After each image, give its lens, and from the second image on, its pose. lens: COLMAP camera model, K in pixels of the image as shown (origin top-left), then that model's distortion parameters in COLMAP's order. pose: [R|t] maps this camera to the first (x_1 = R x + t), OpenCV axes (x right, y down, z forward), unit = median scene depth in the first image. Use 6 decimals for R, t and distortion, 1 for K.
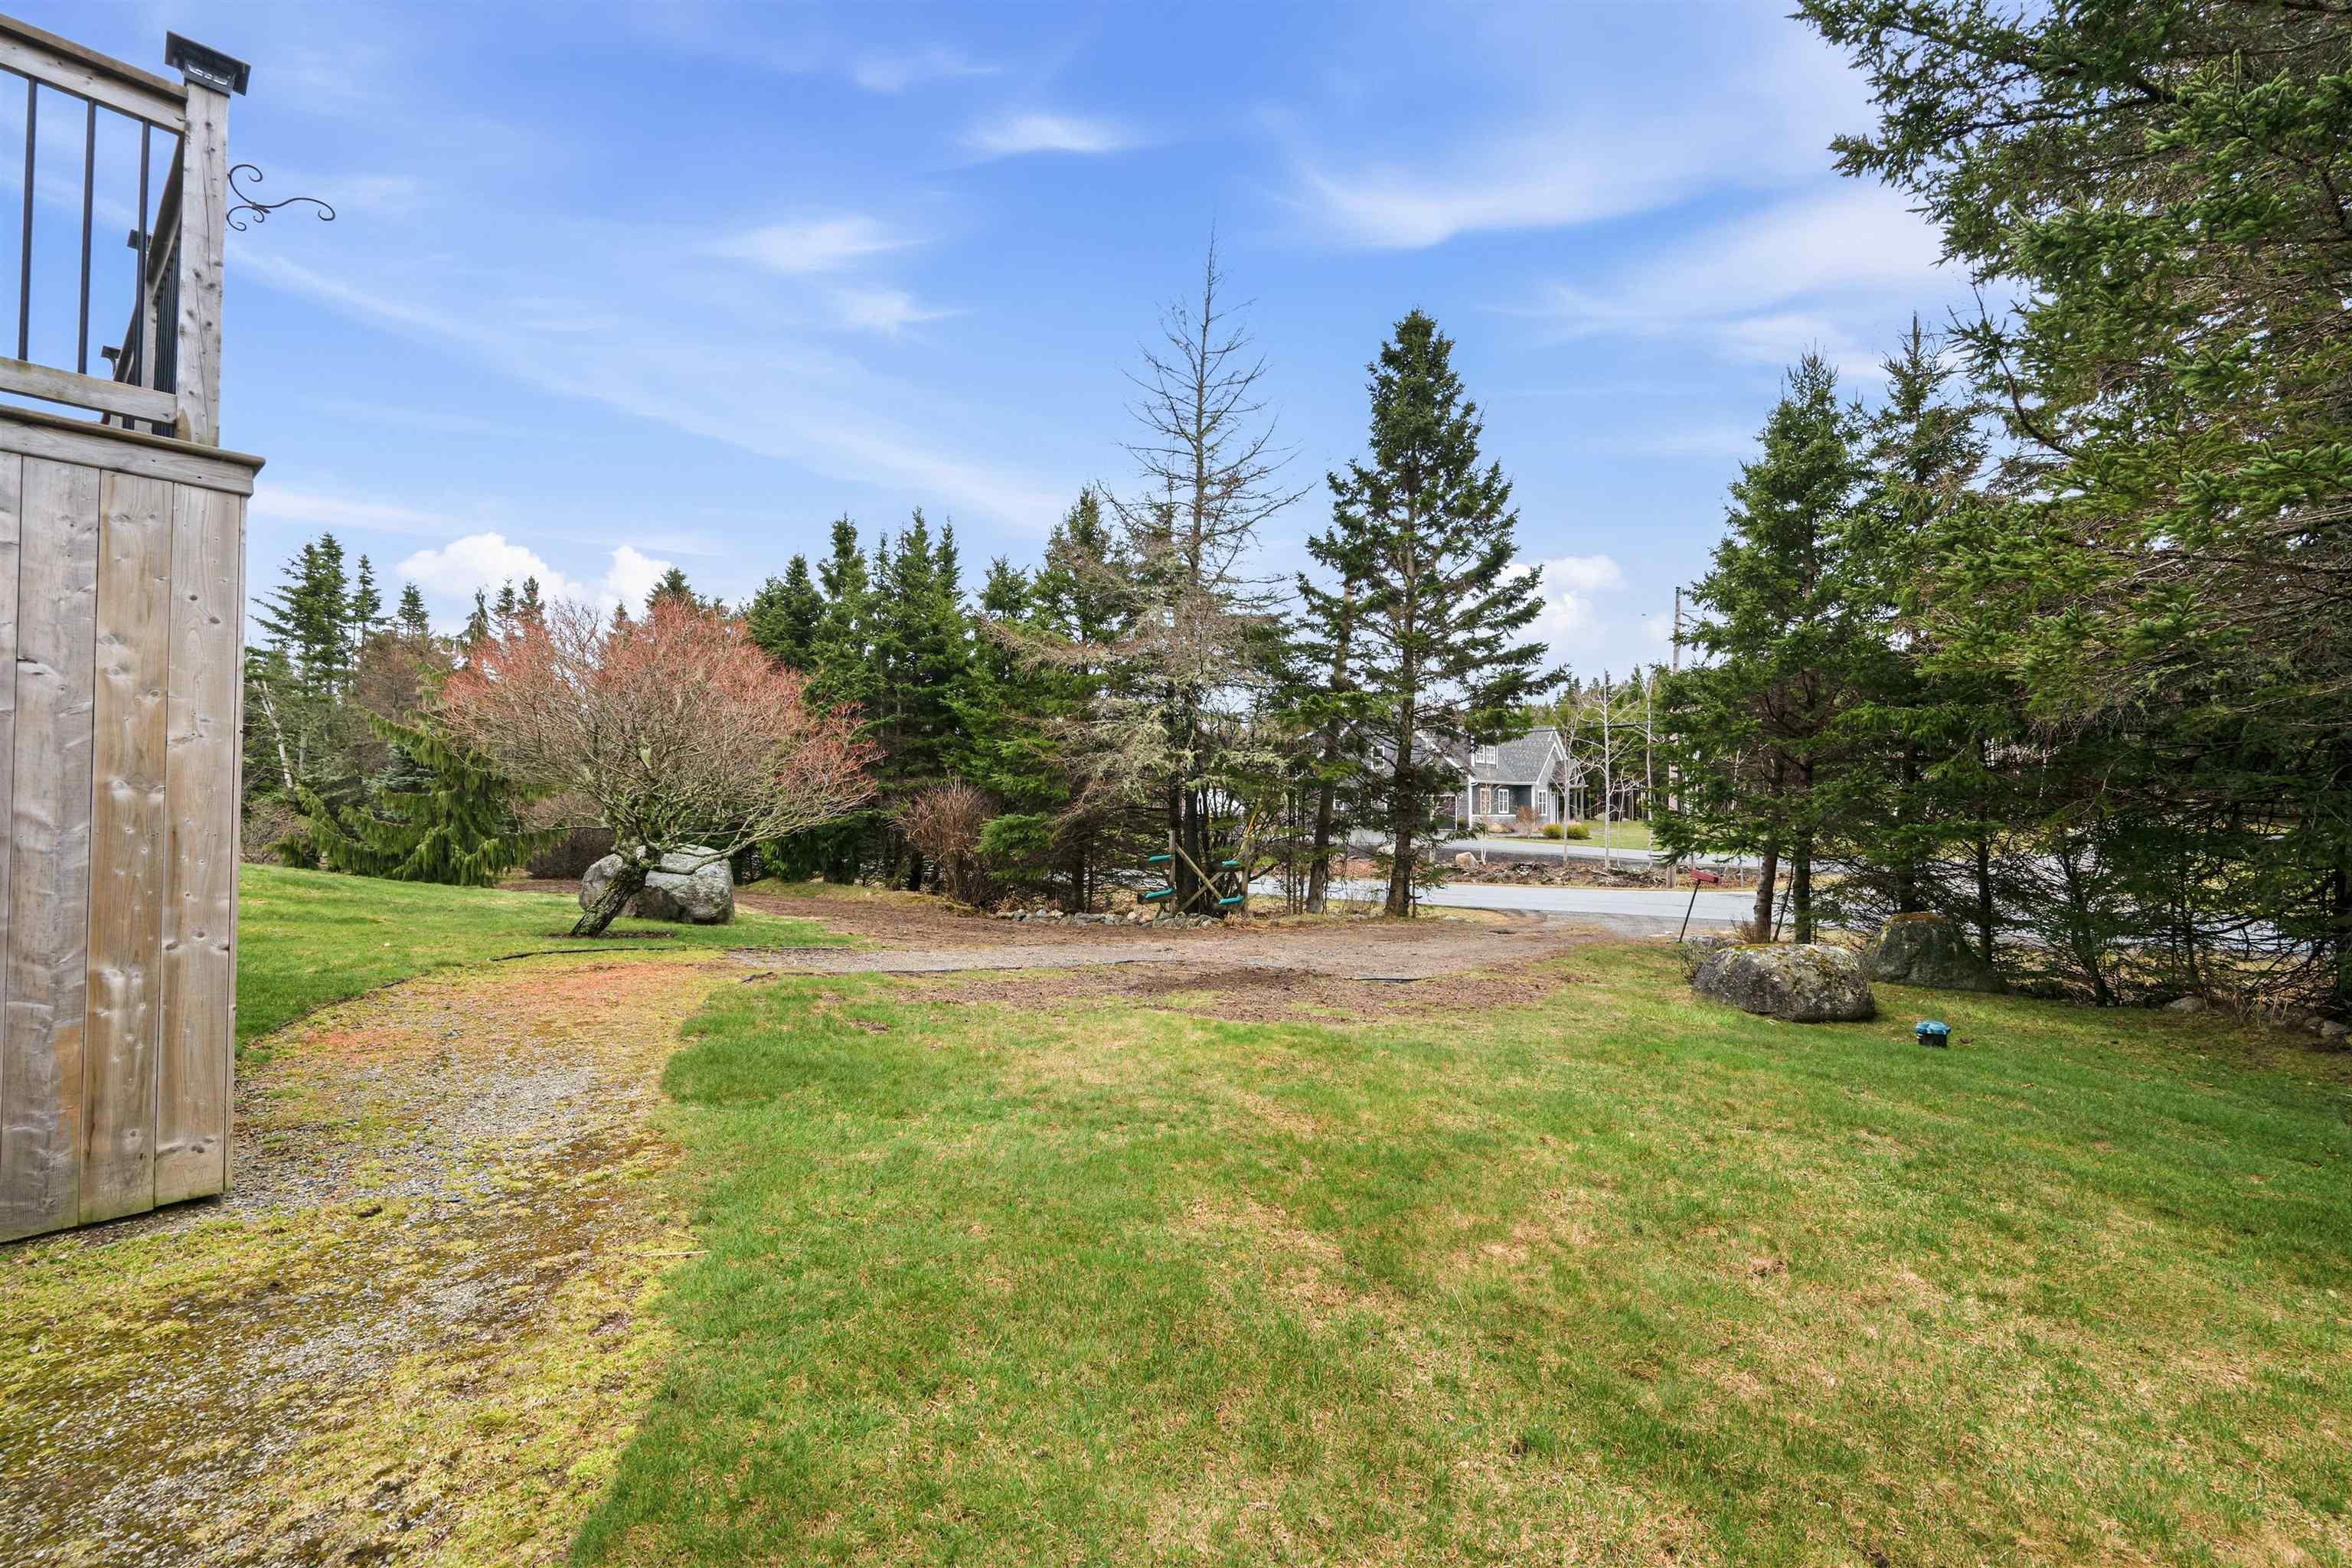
lens RADIAL K [[1021.0, 0, 1176.0], [0, 1021.0, 784.0], [0, 0, 1]] dist [-0.000010, -0.000006]
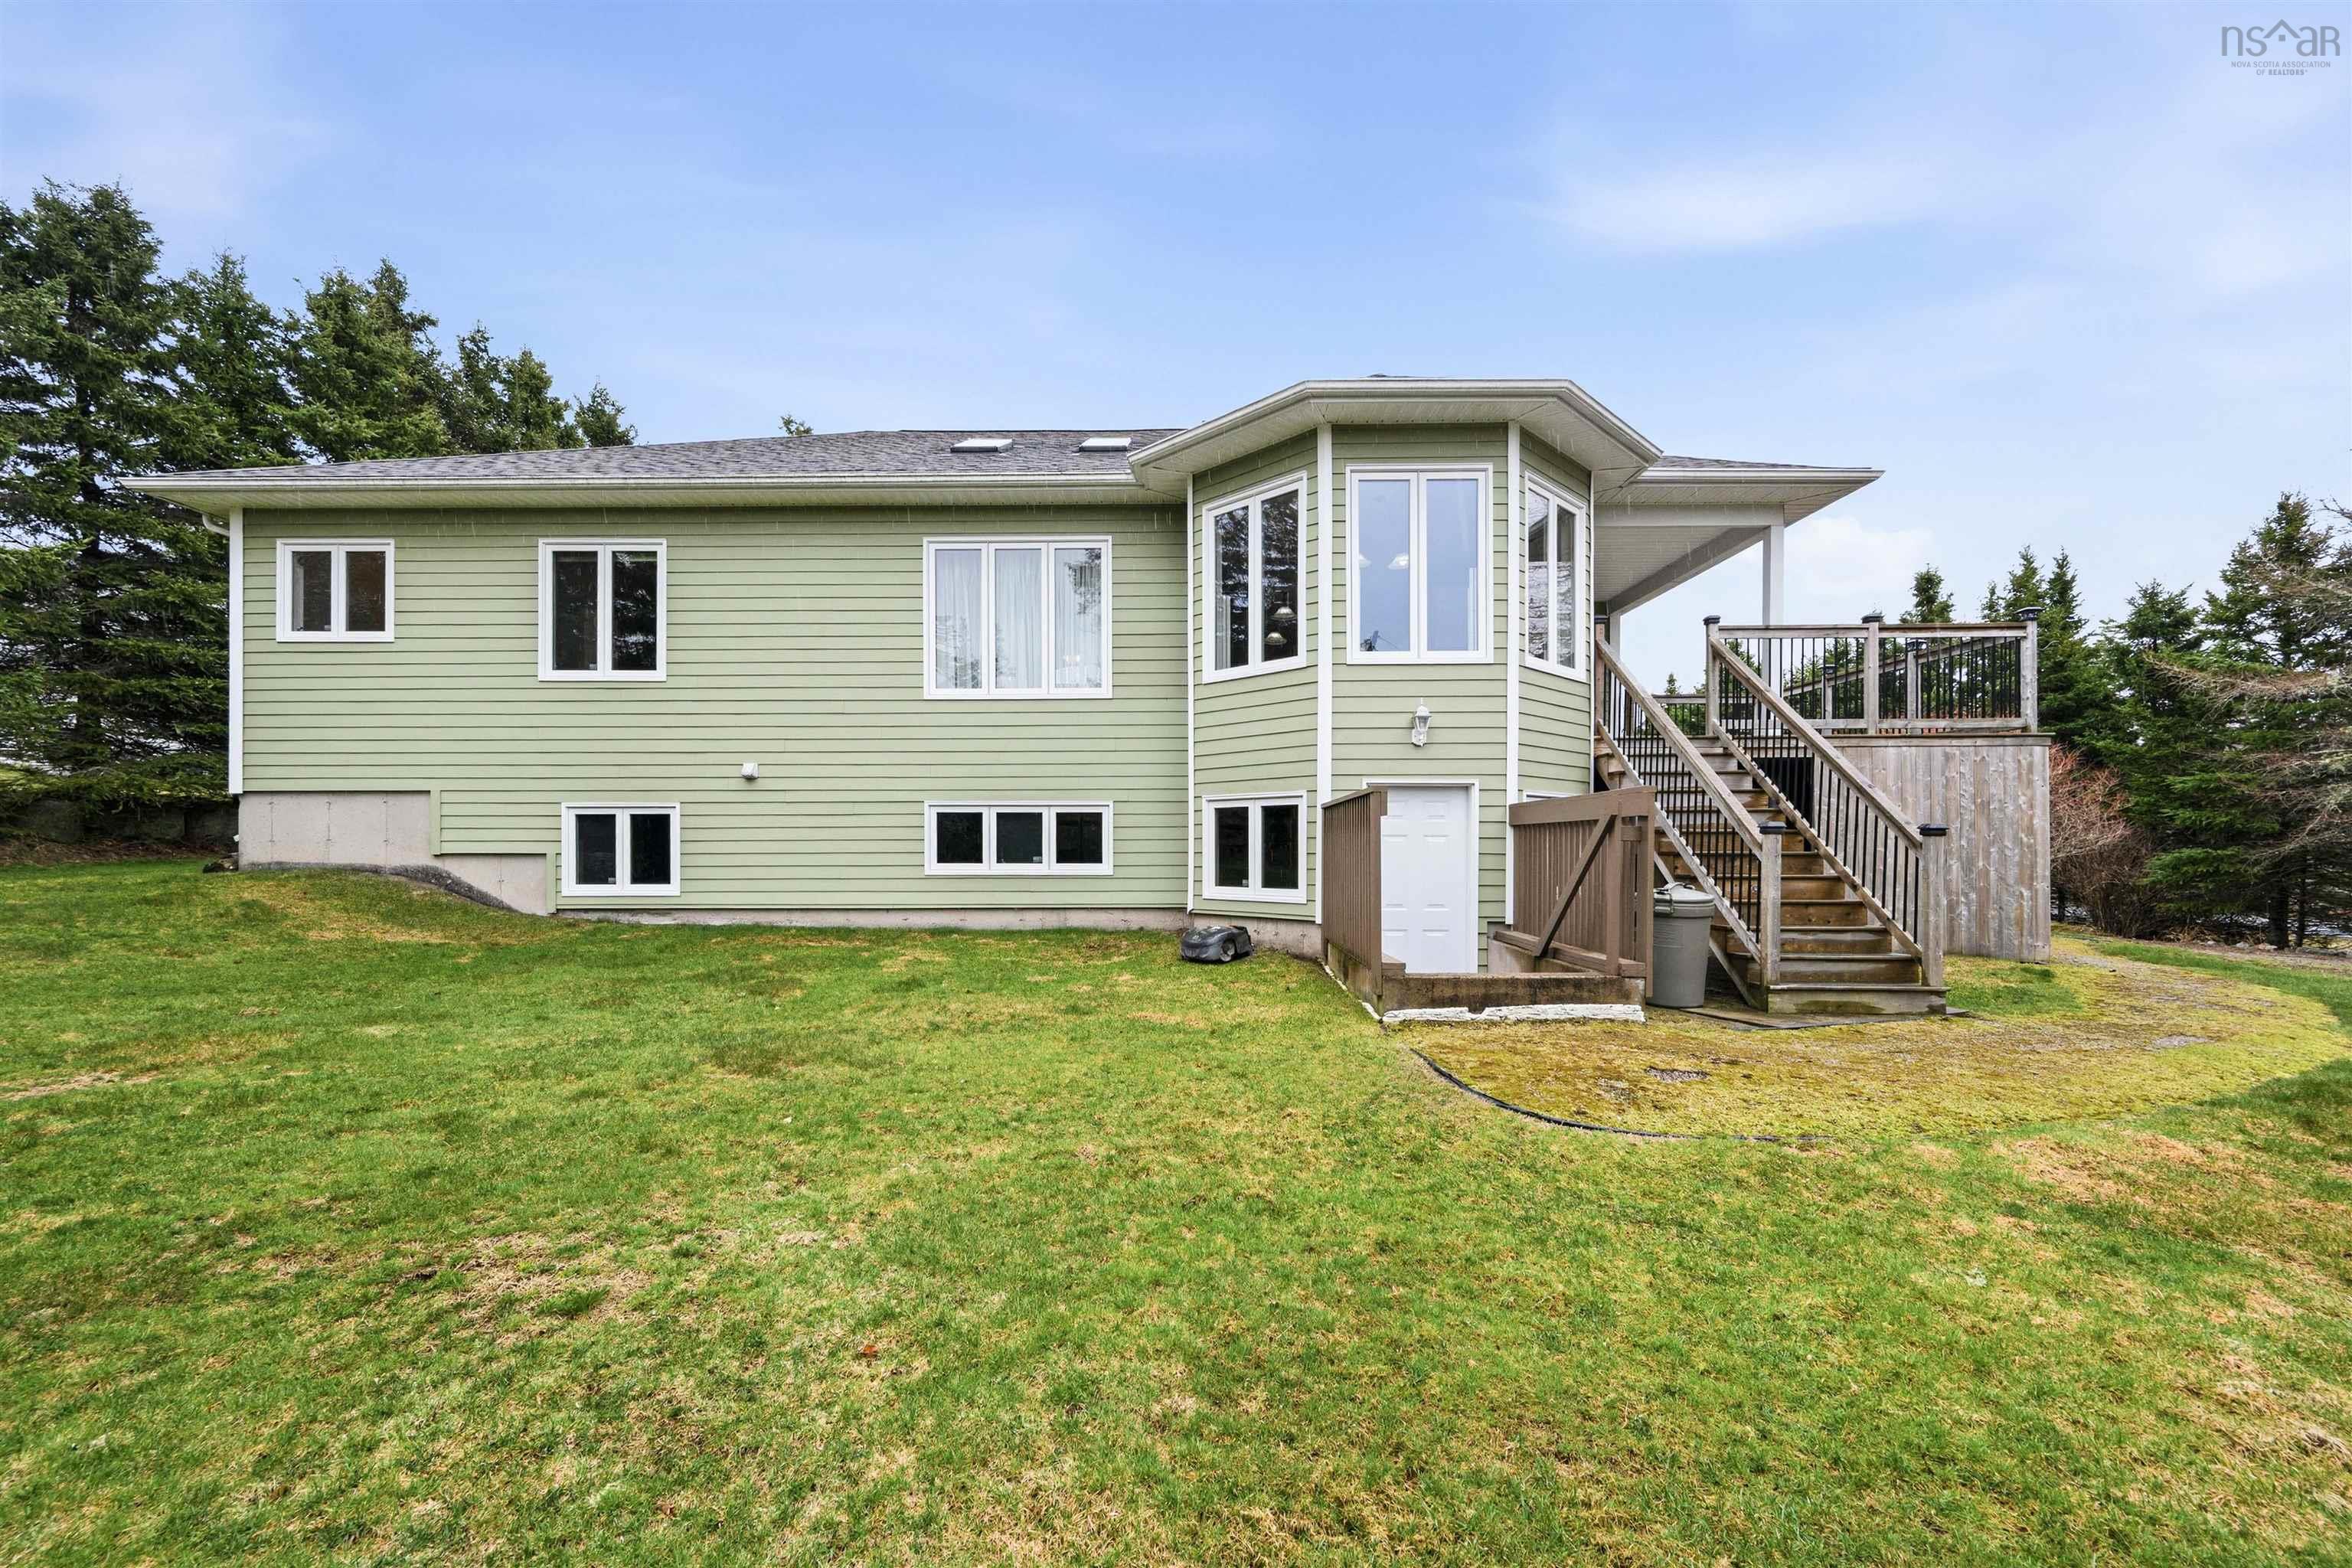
lens RADIAL K [[984.7, 0, 1178.2], [0, 984.7, 836.8], [0, 0, 1]] dist [-0.000690, -0.000091]
pose [[0.623866, -0.013218, -0.781419, -0.022679], [0.024829, 0.999687, 0.002912, -0.007973], [0.781136, -0.021218, 0.624000, -0.332495]]
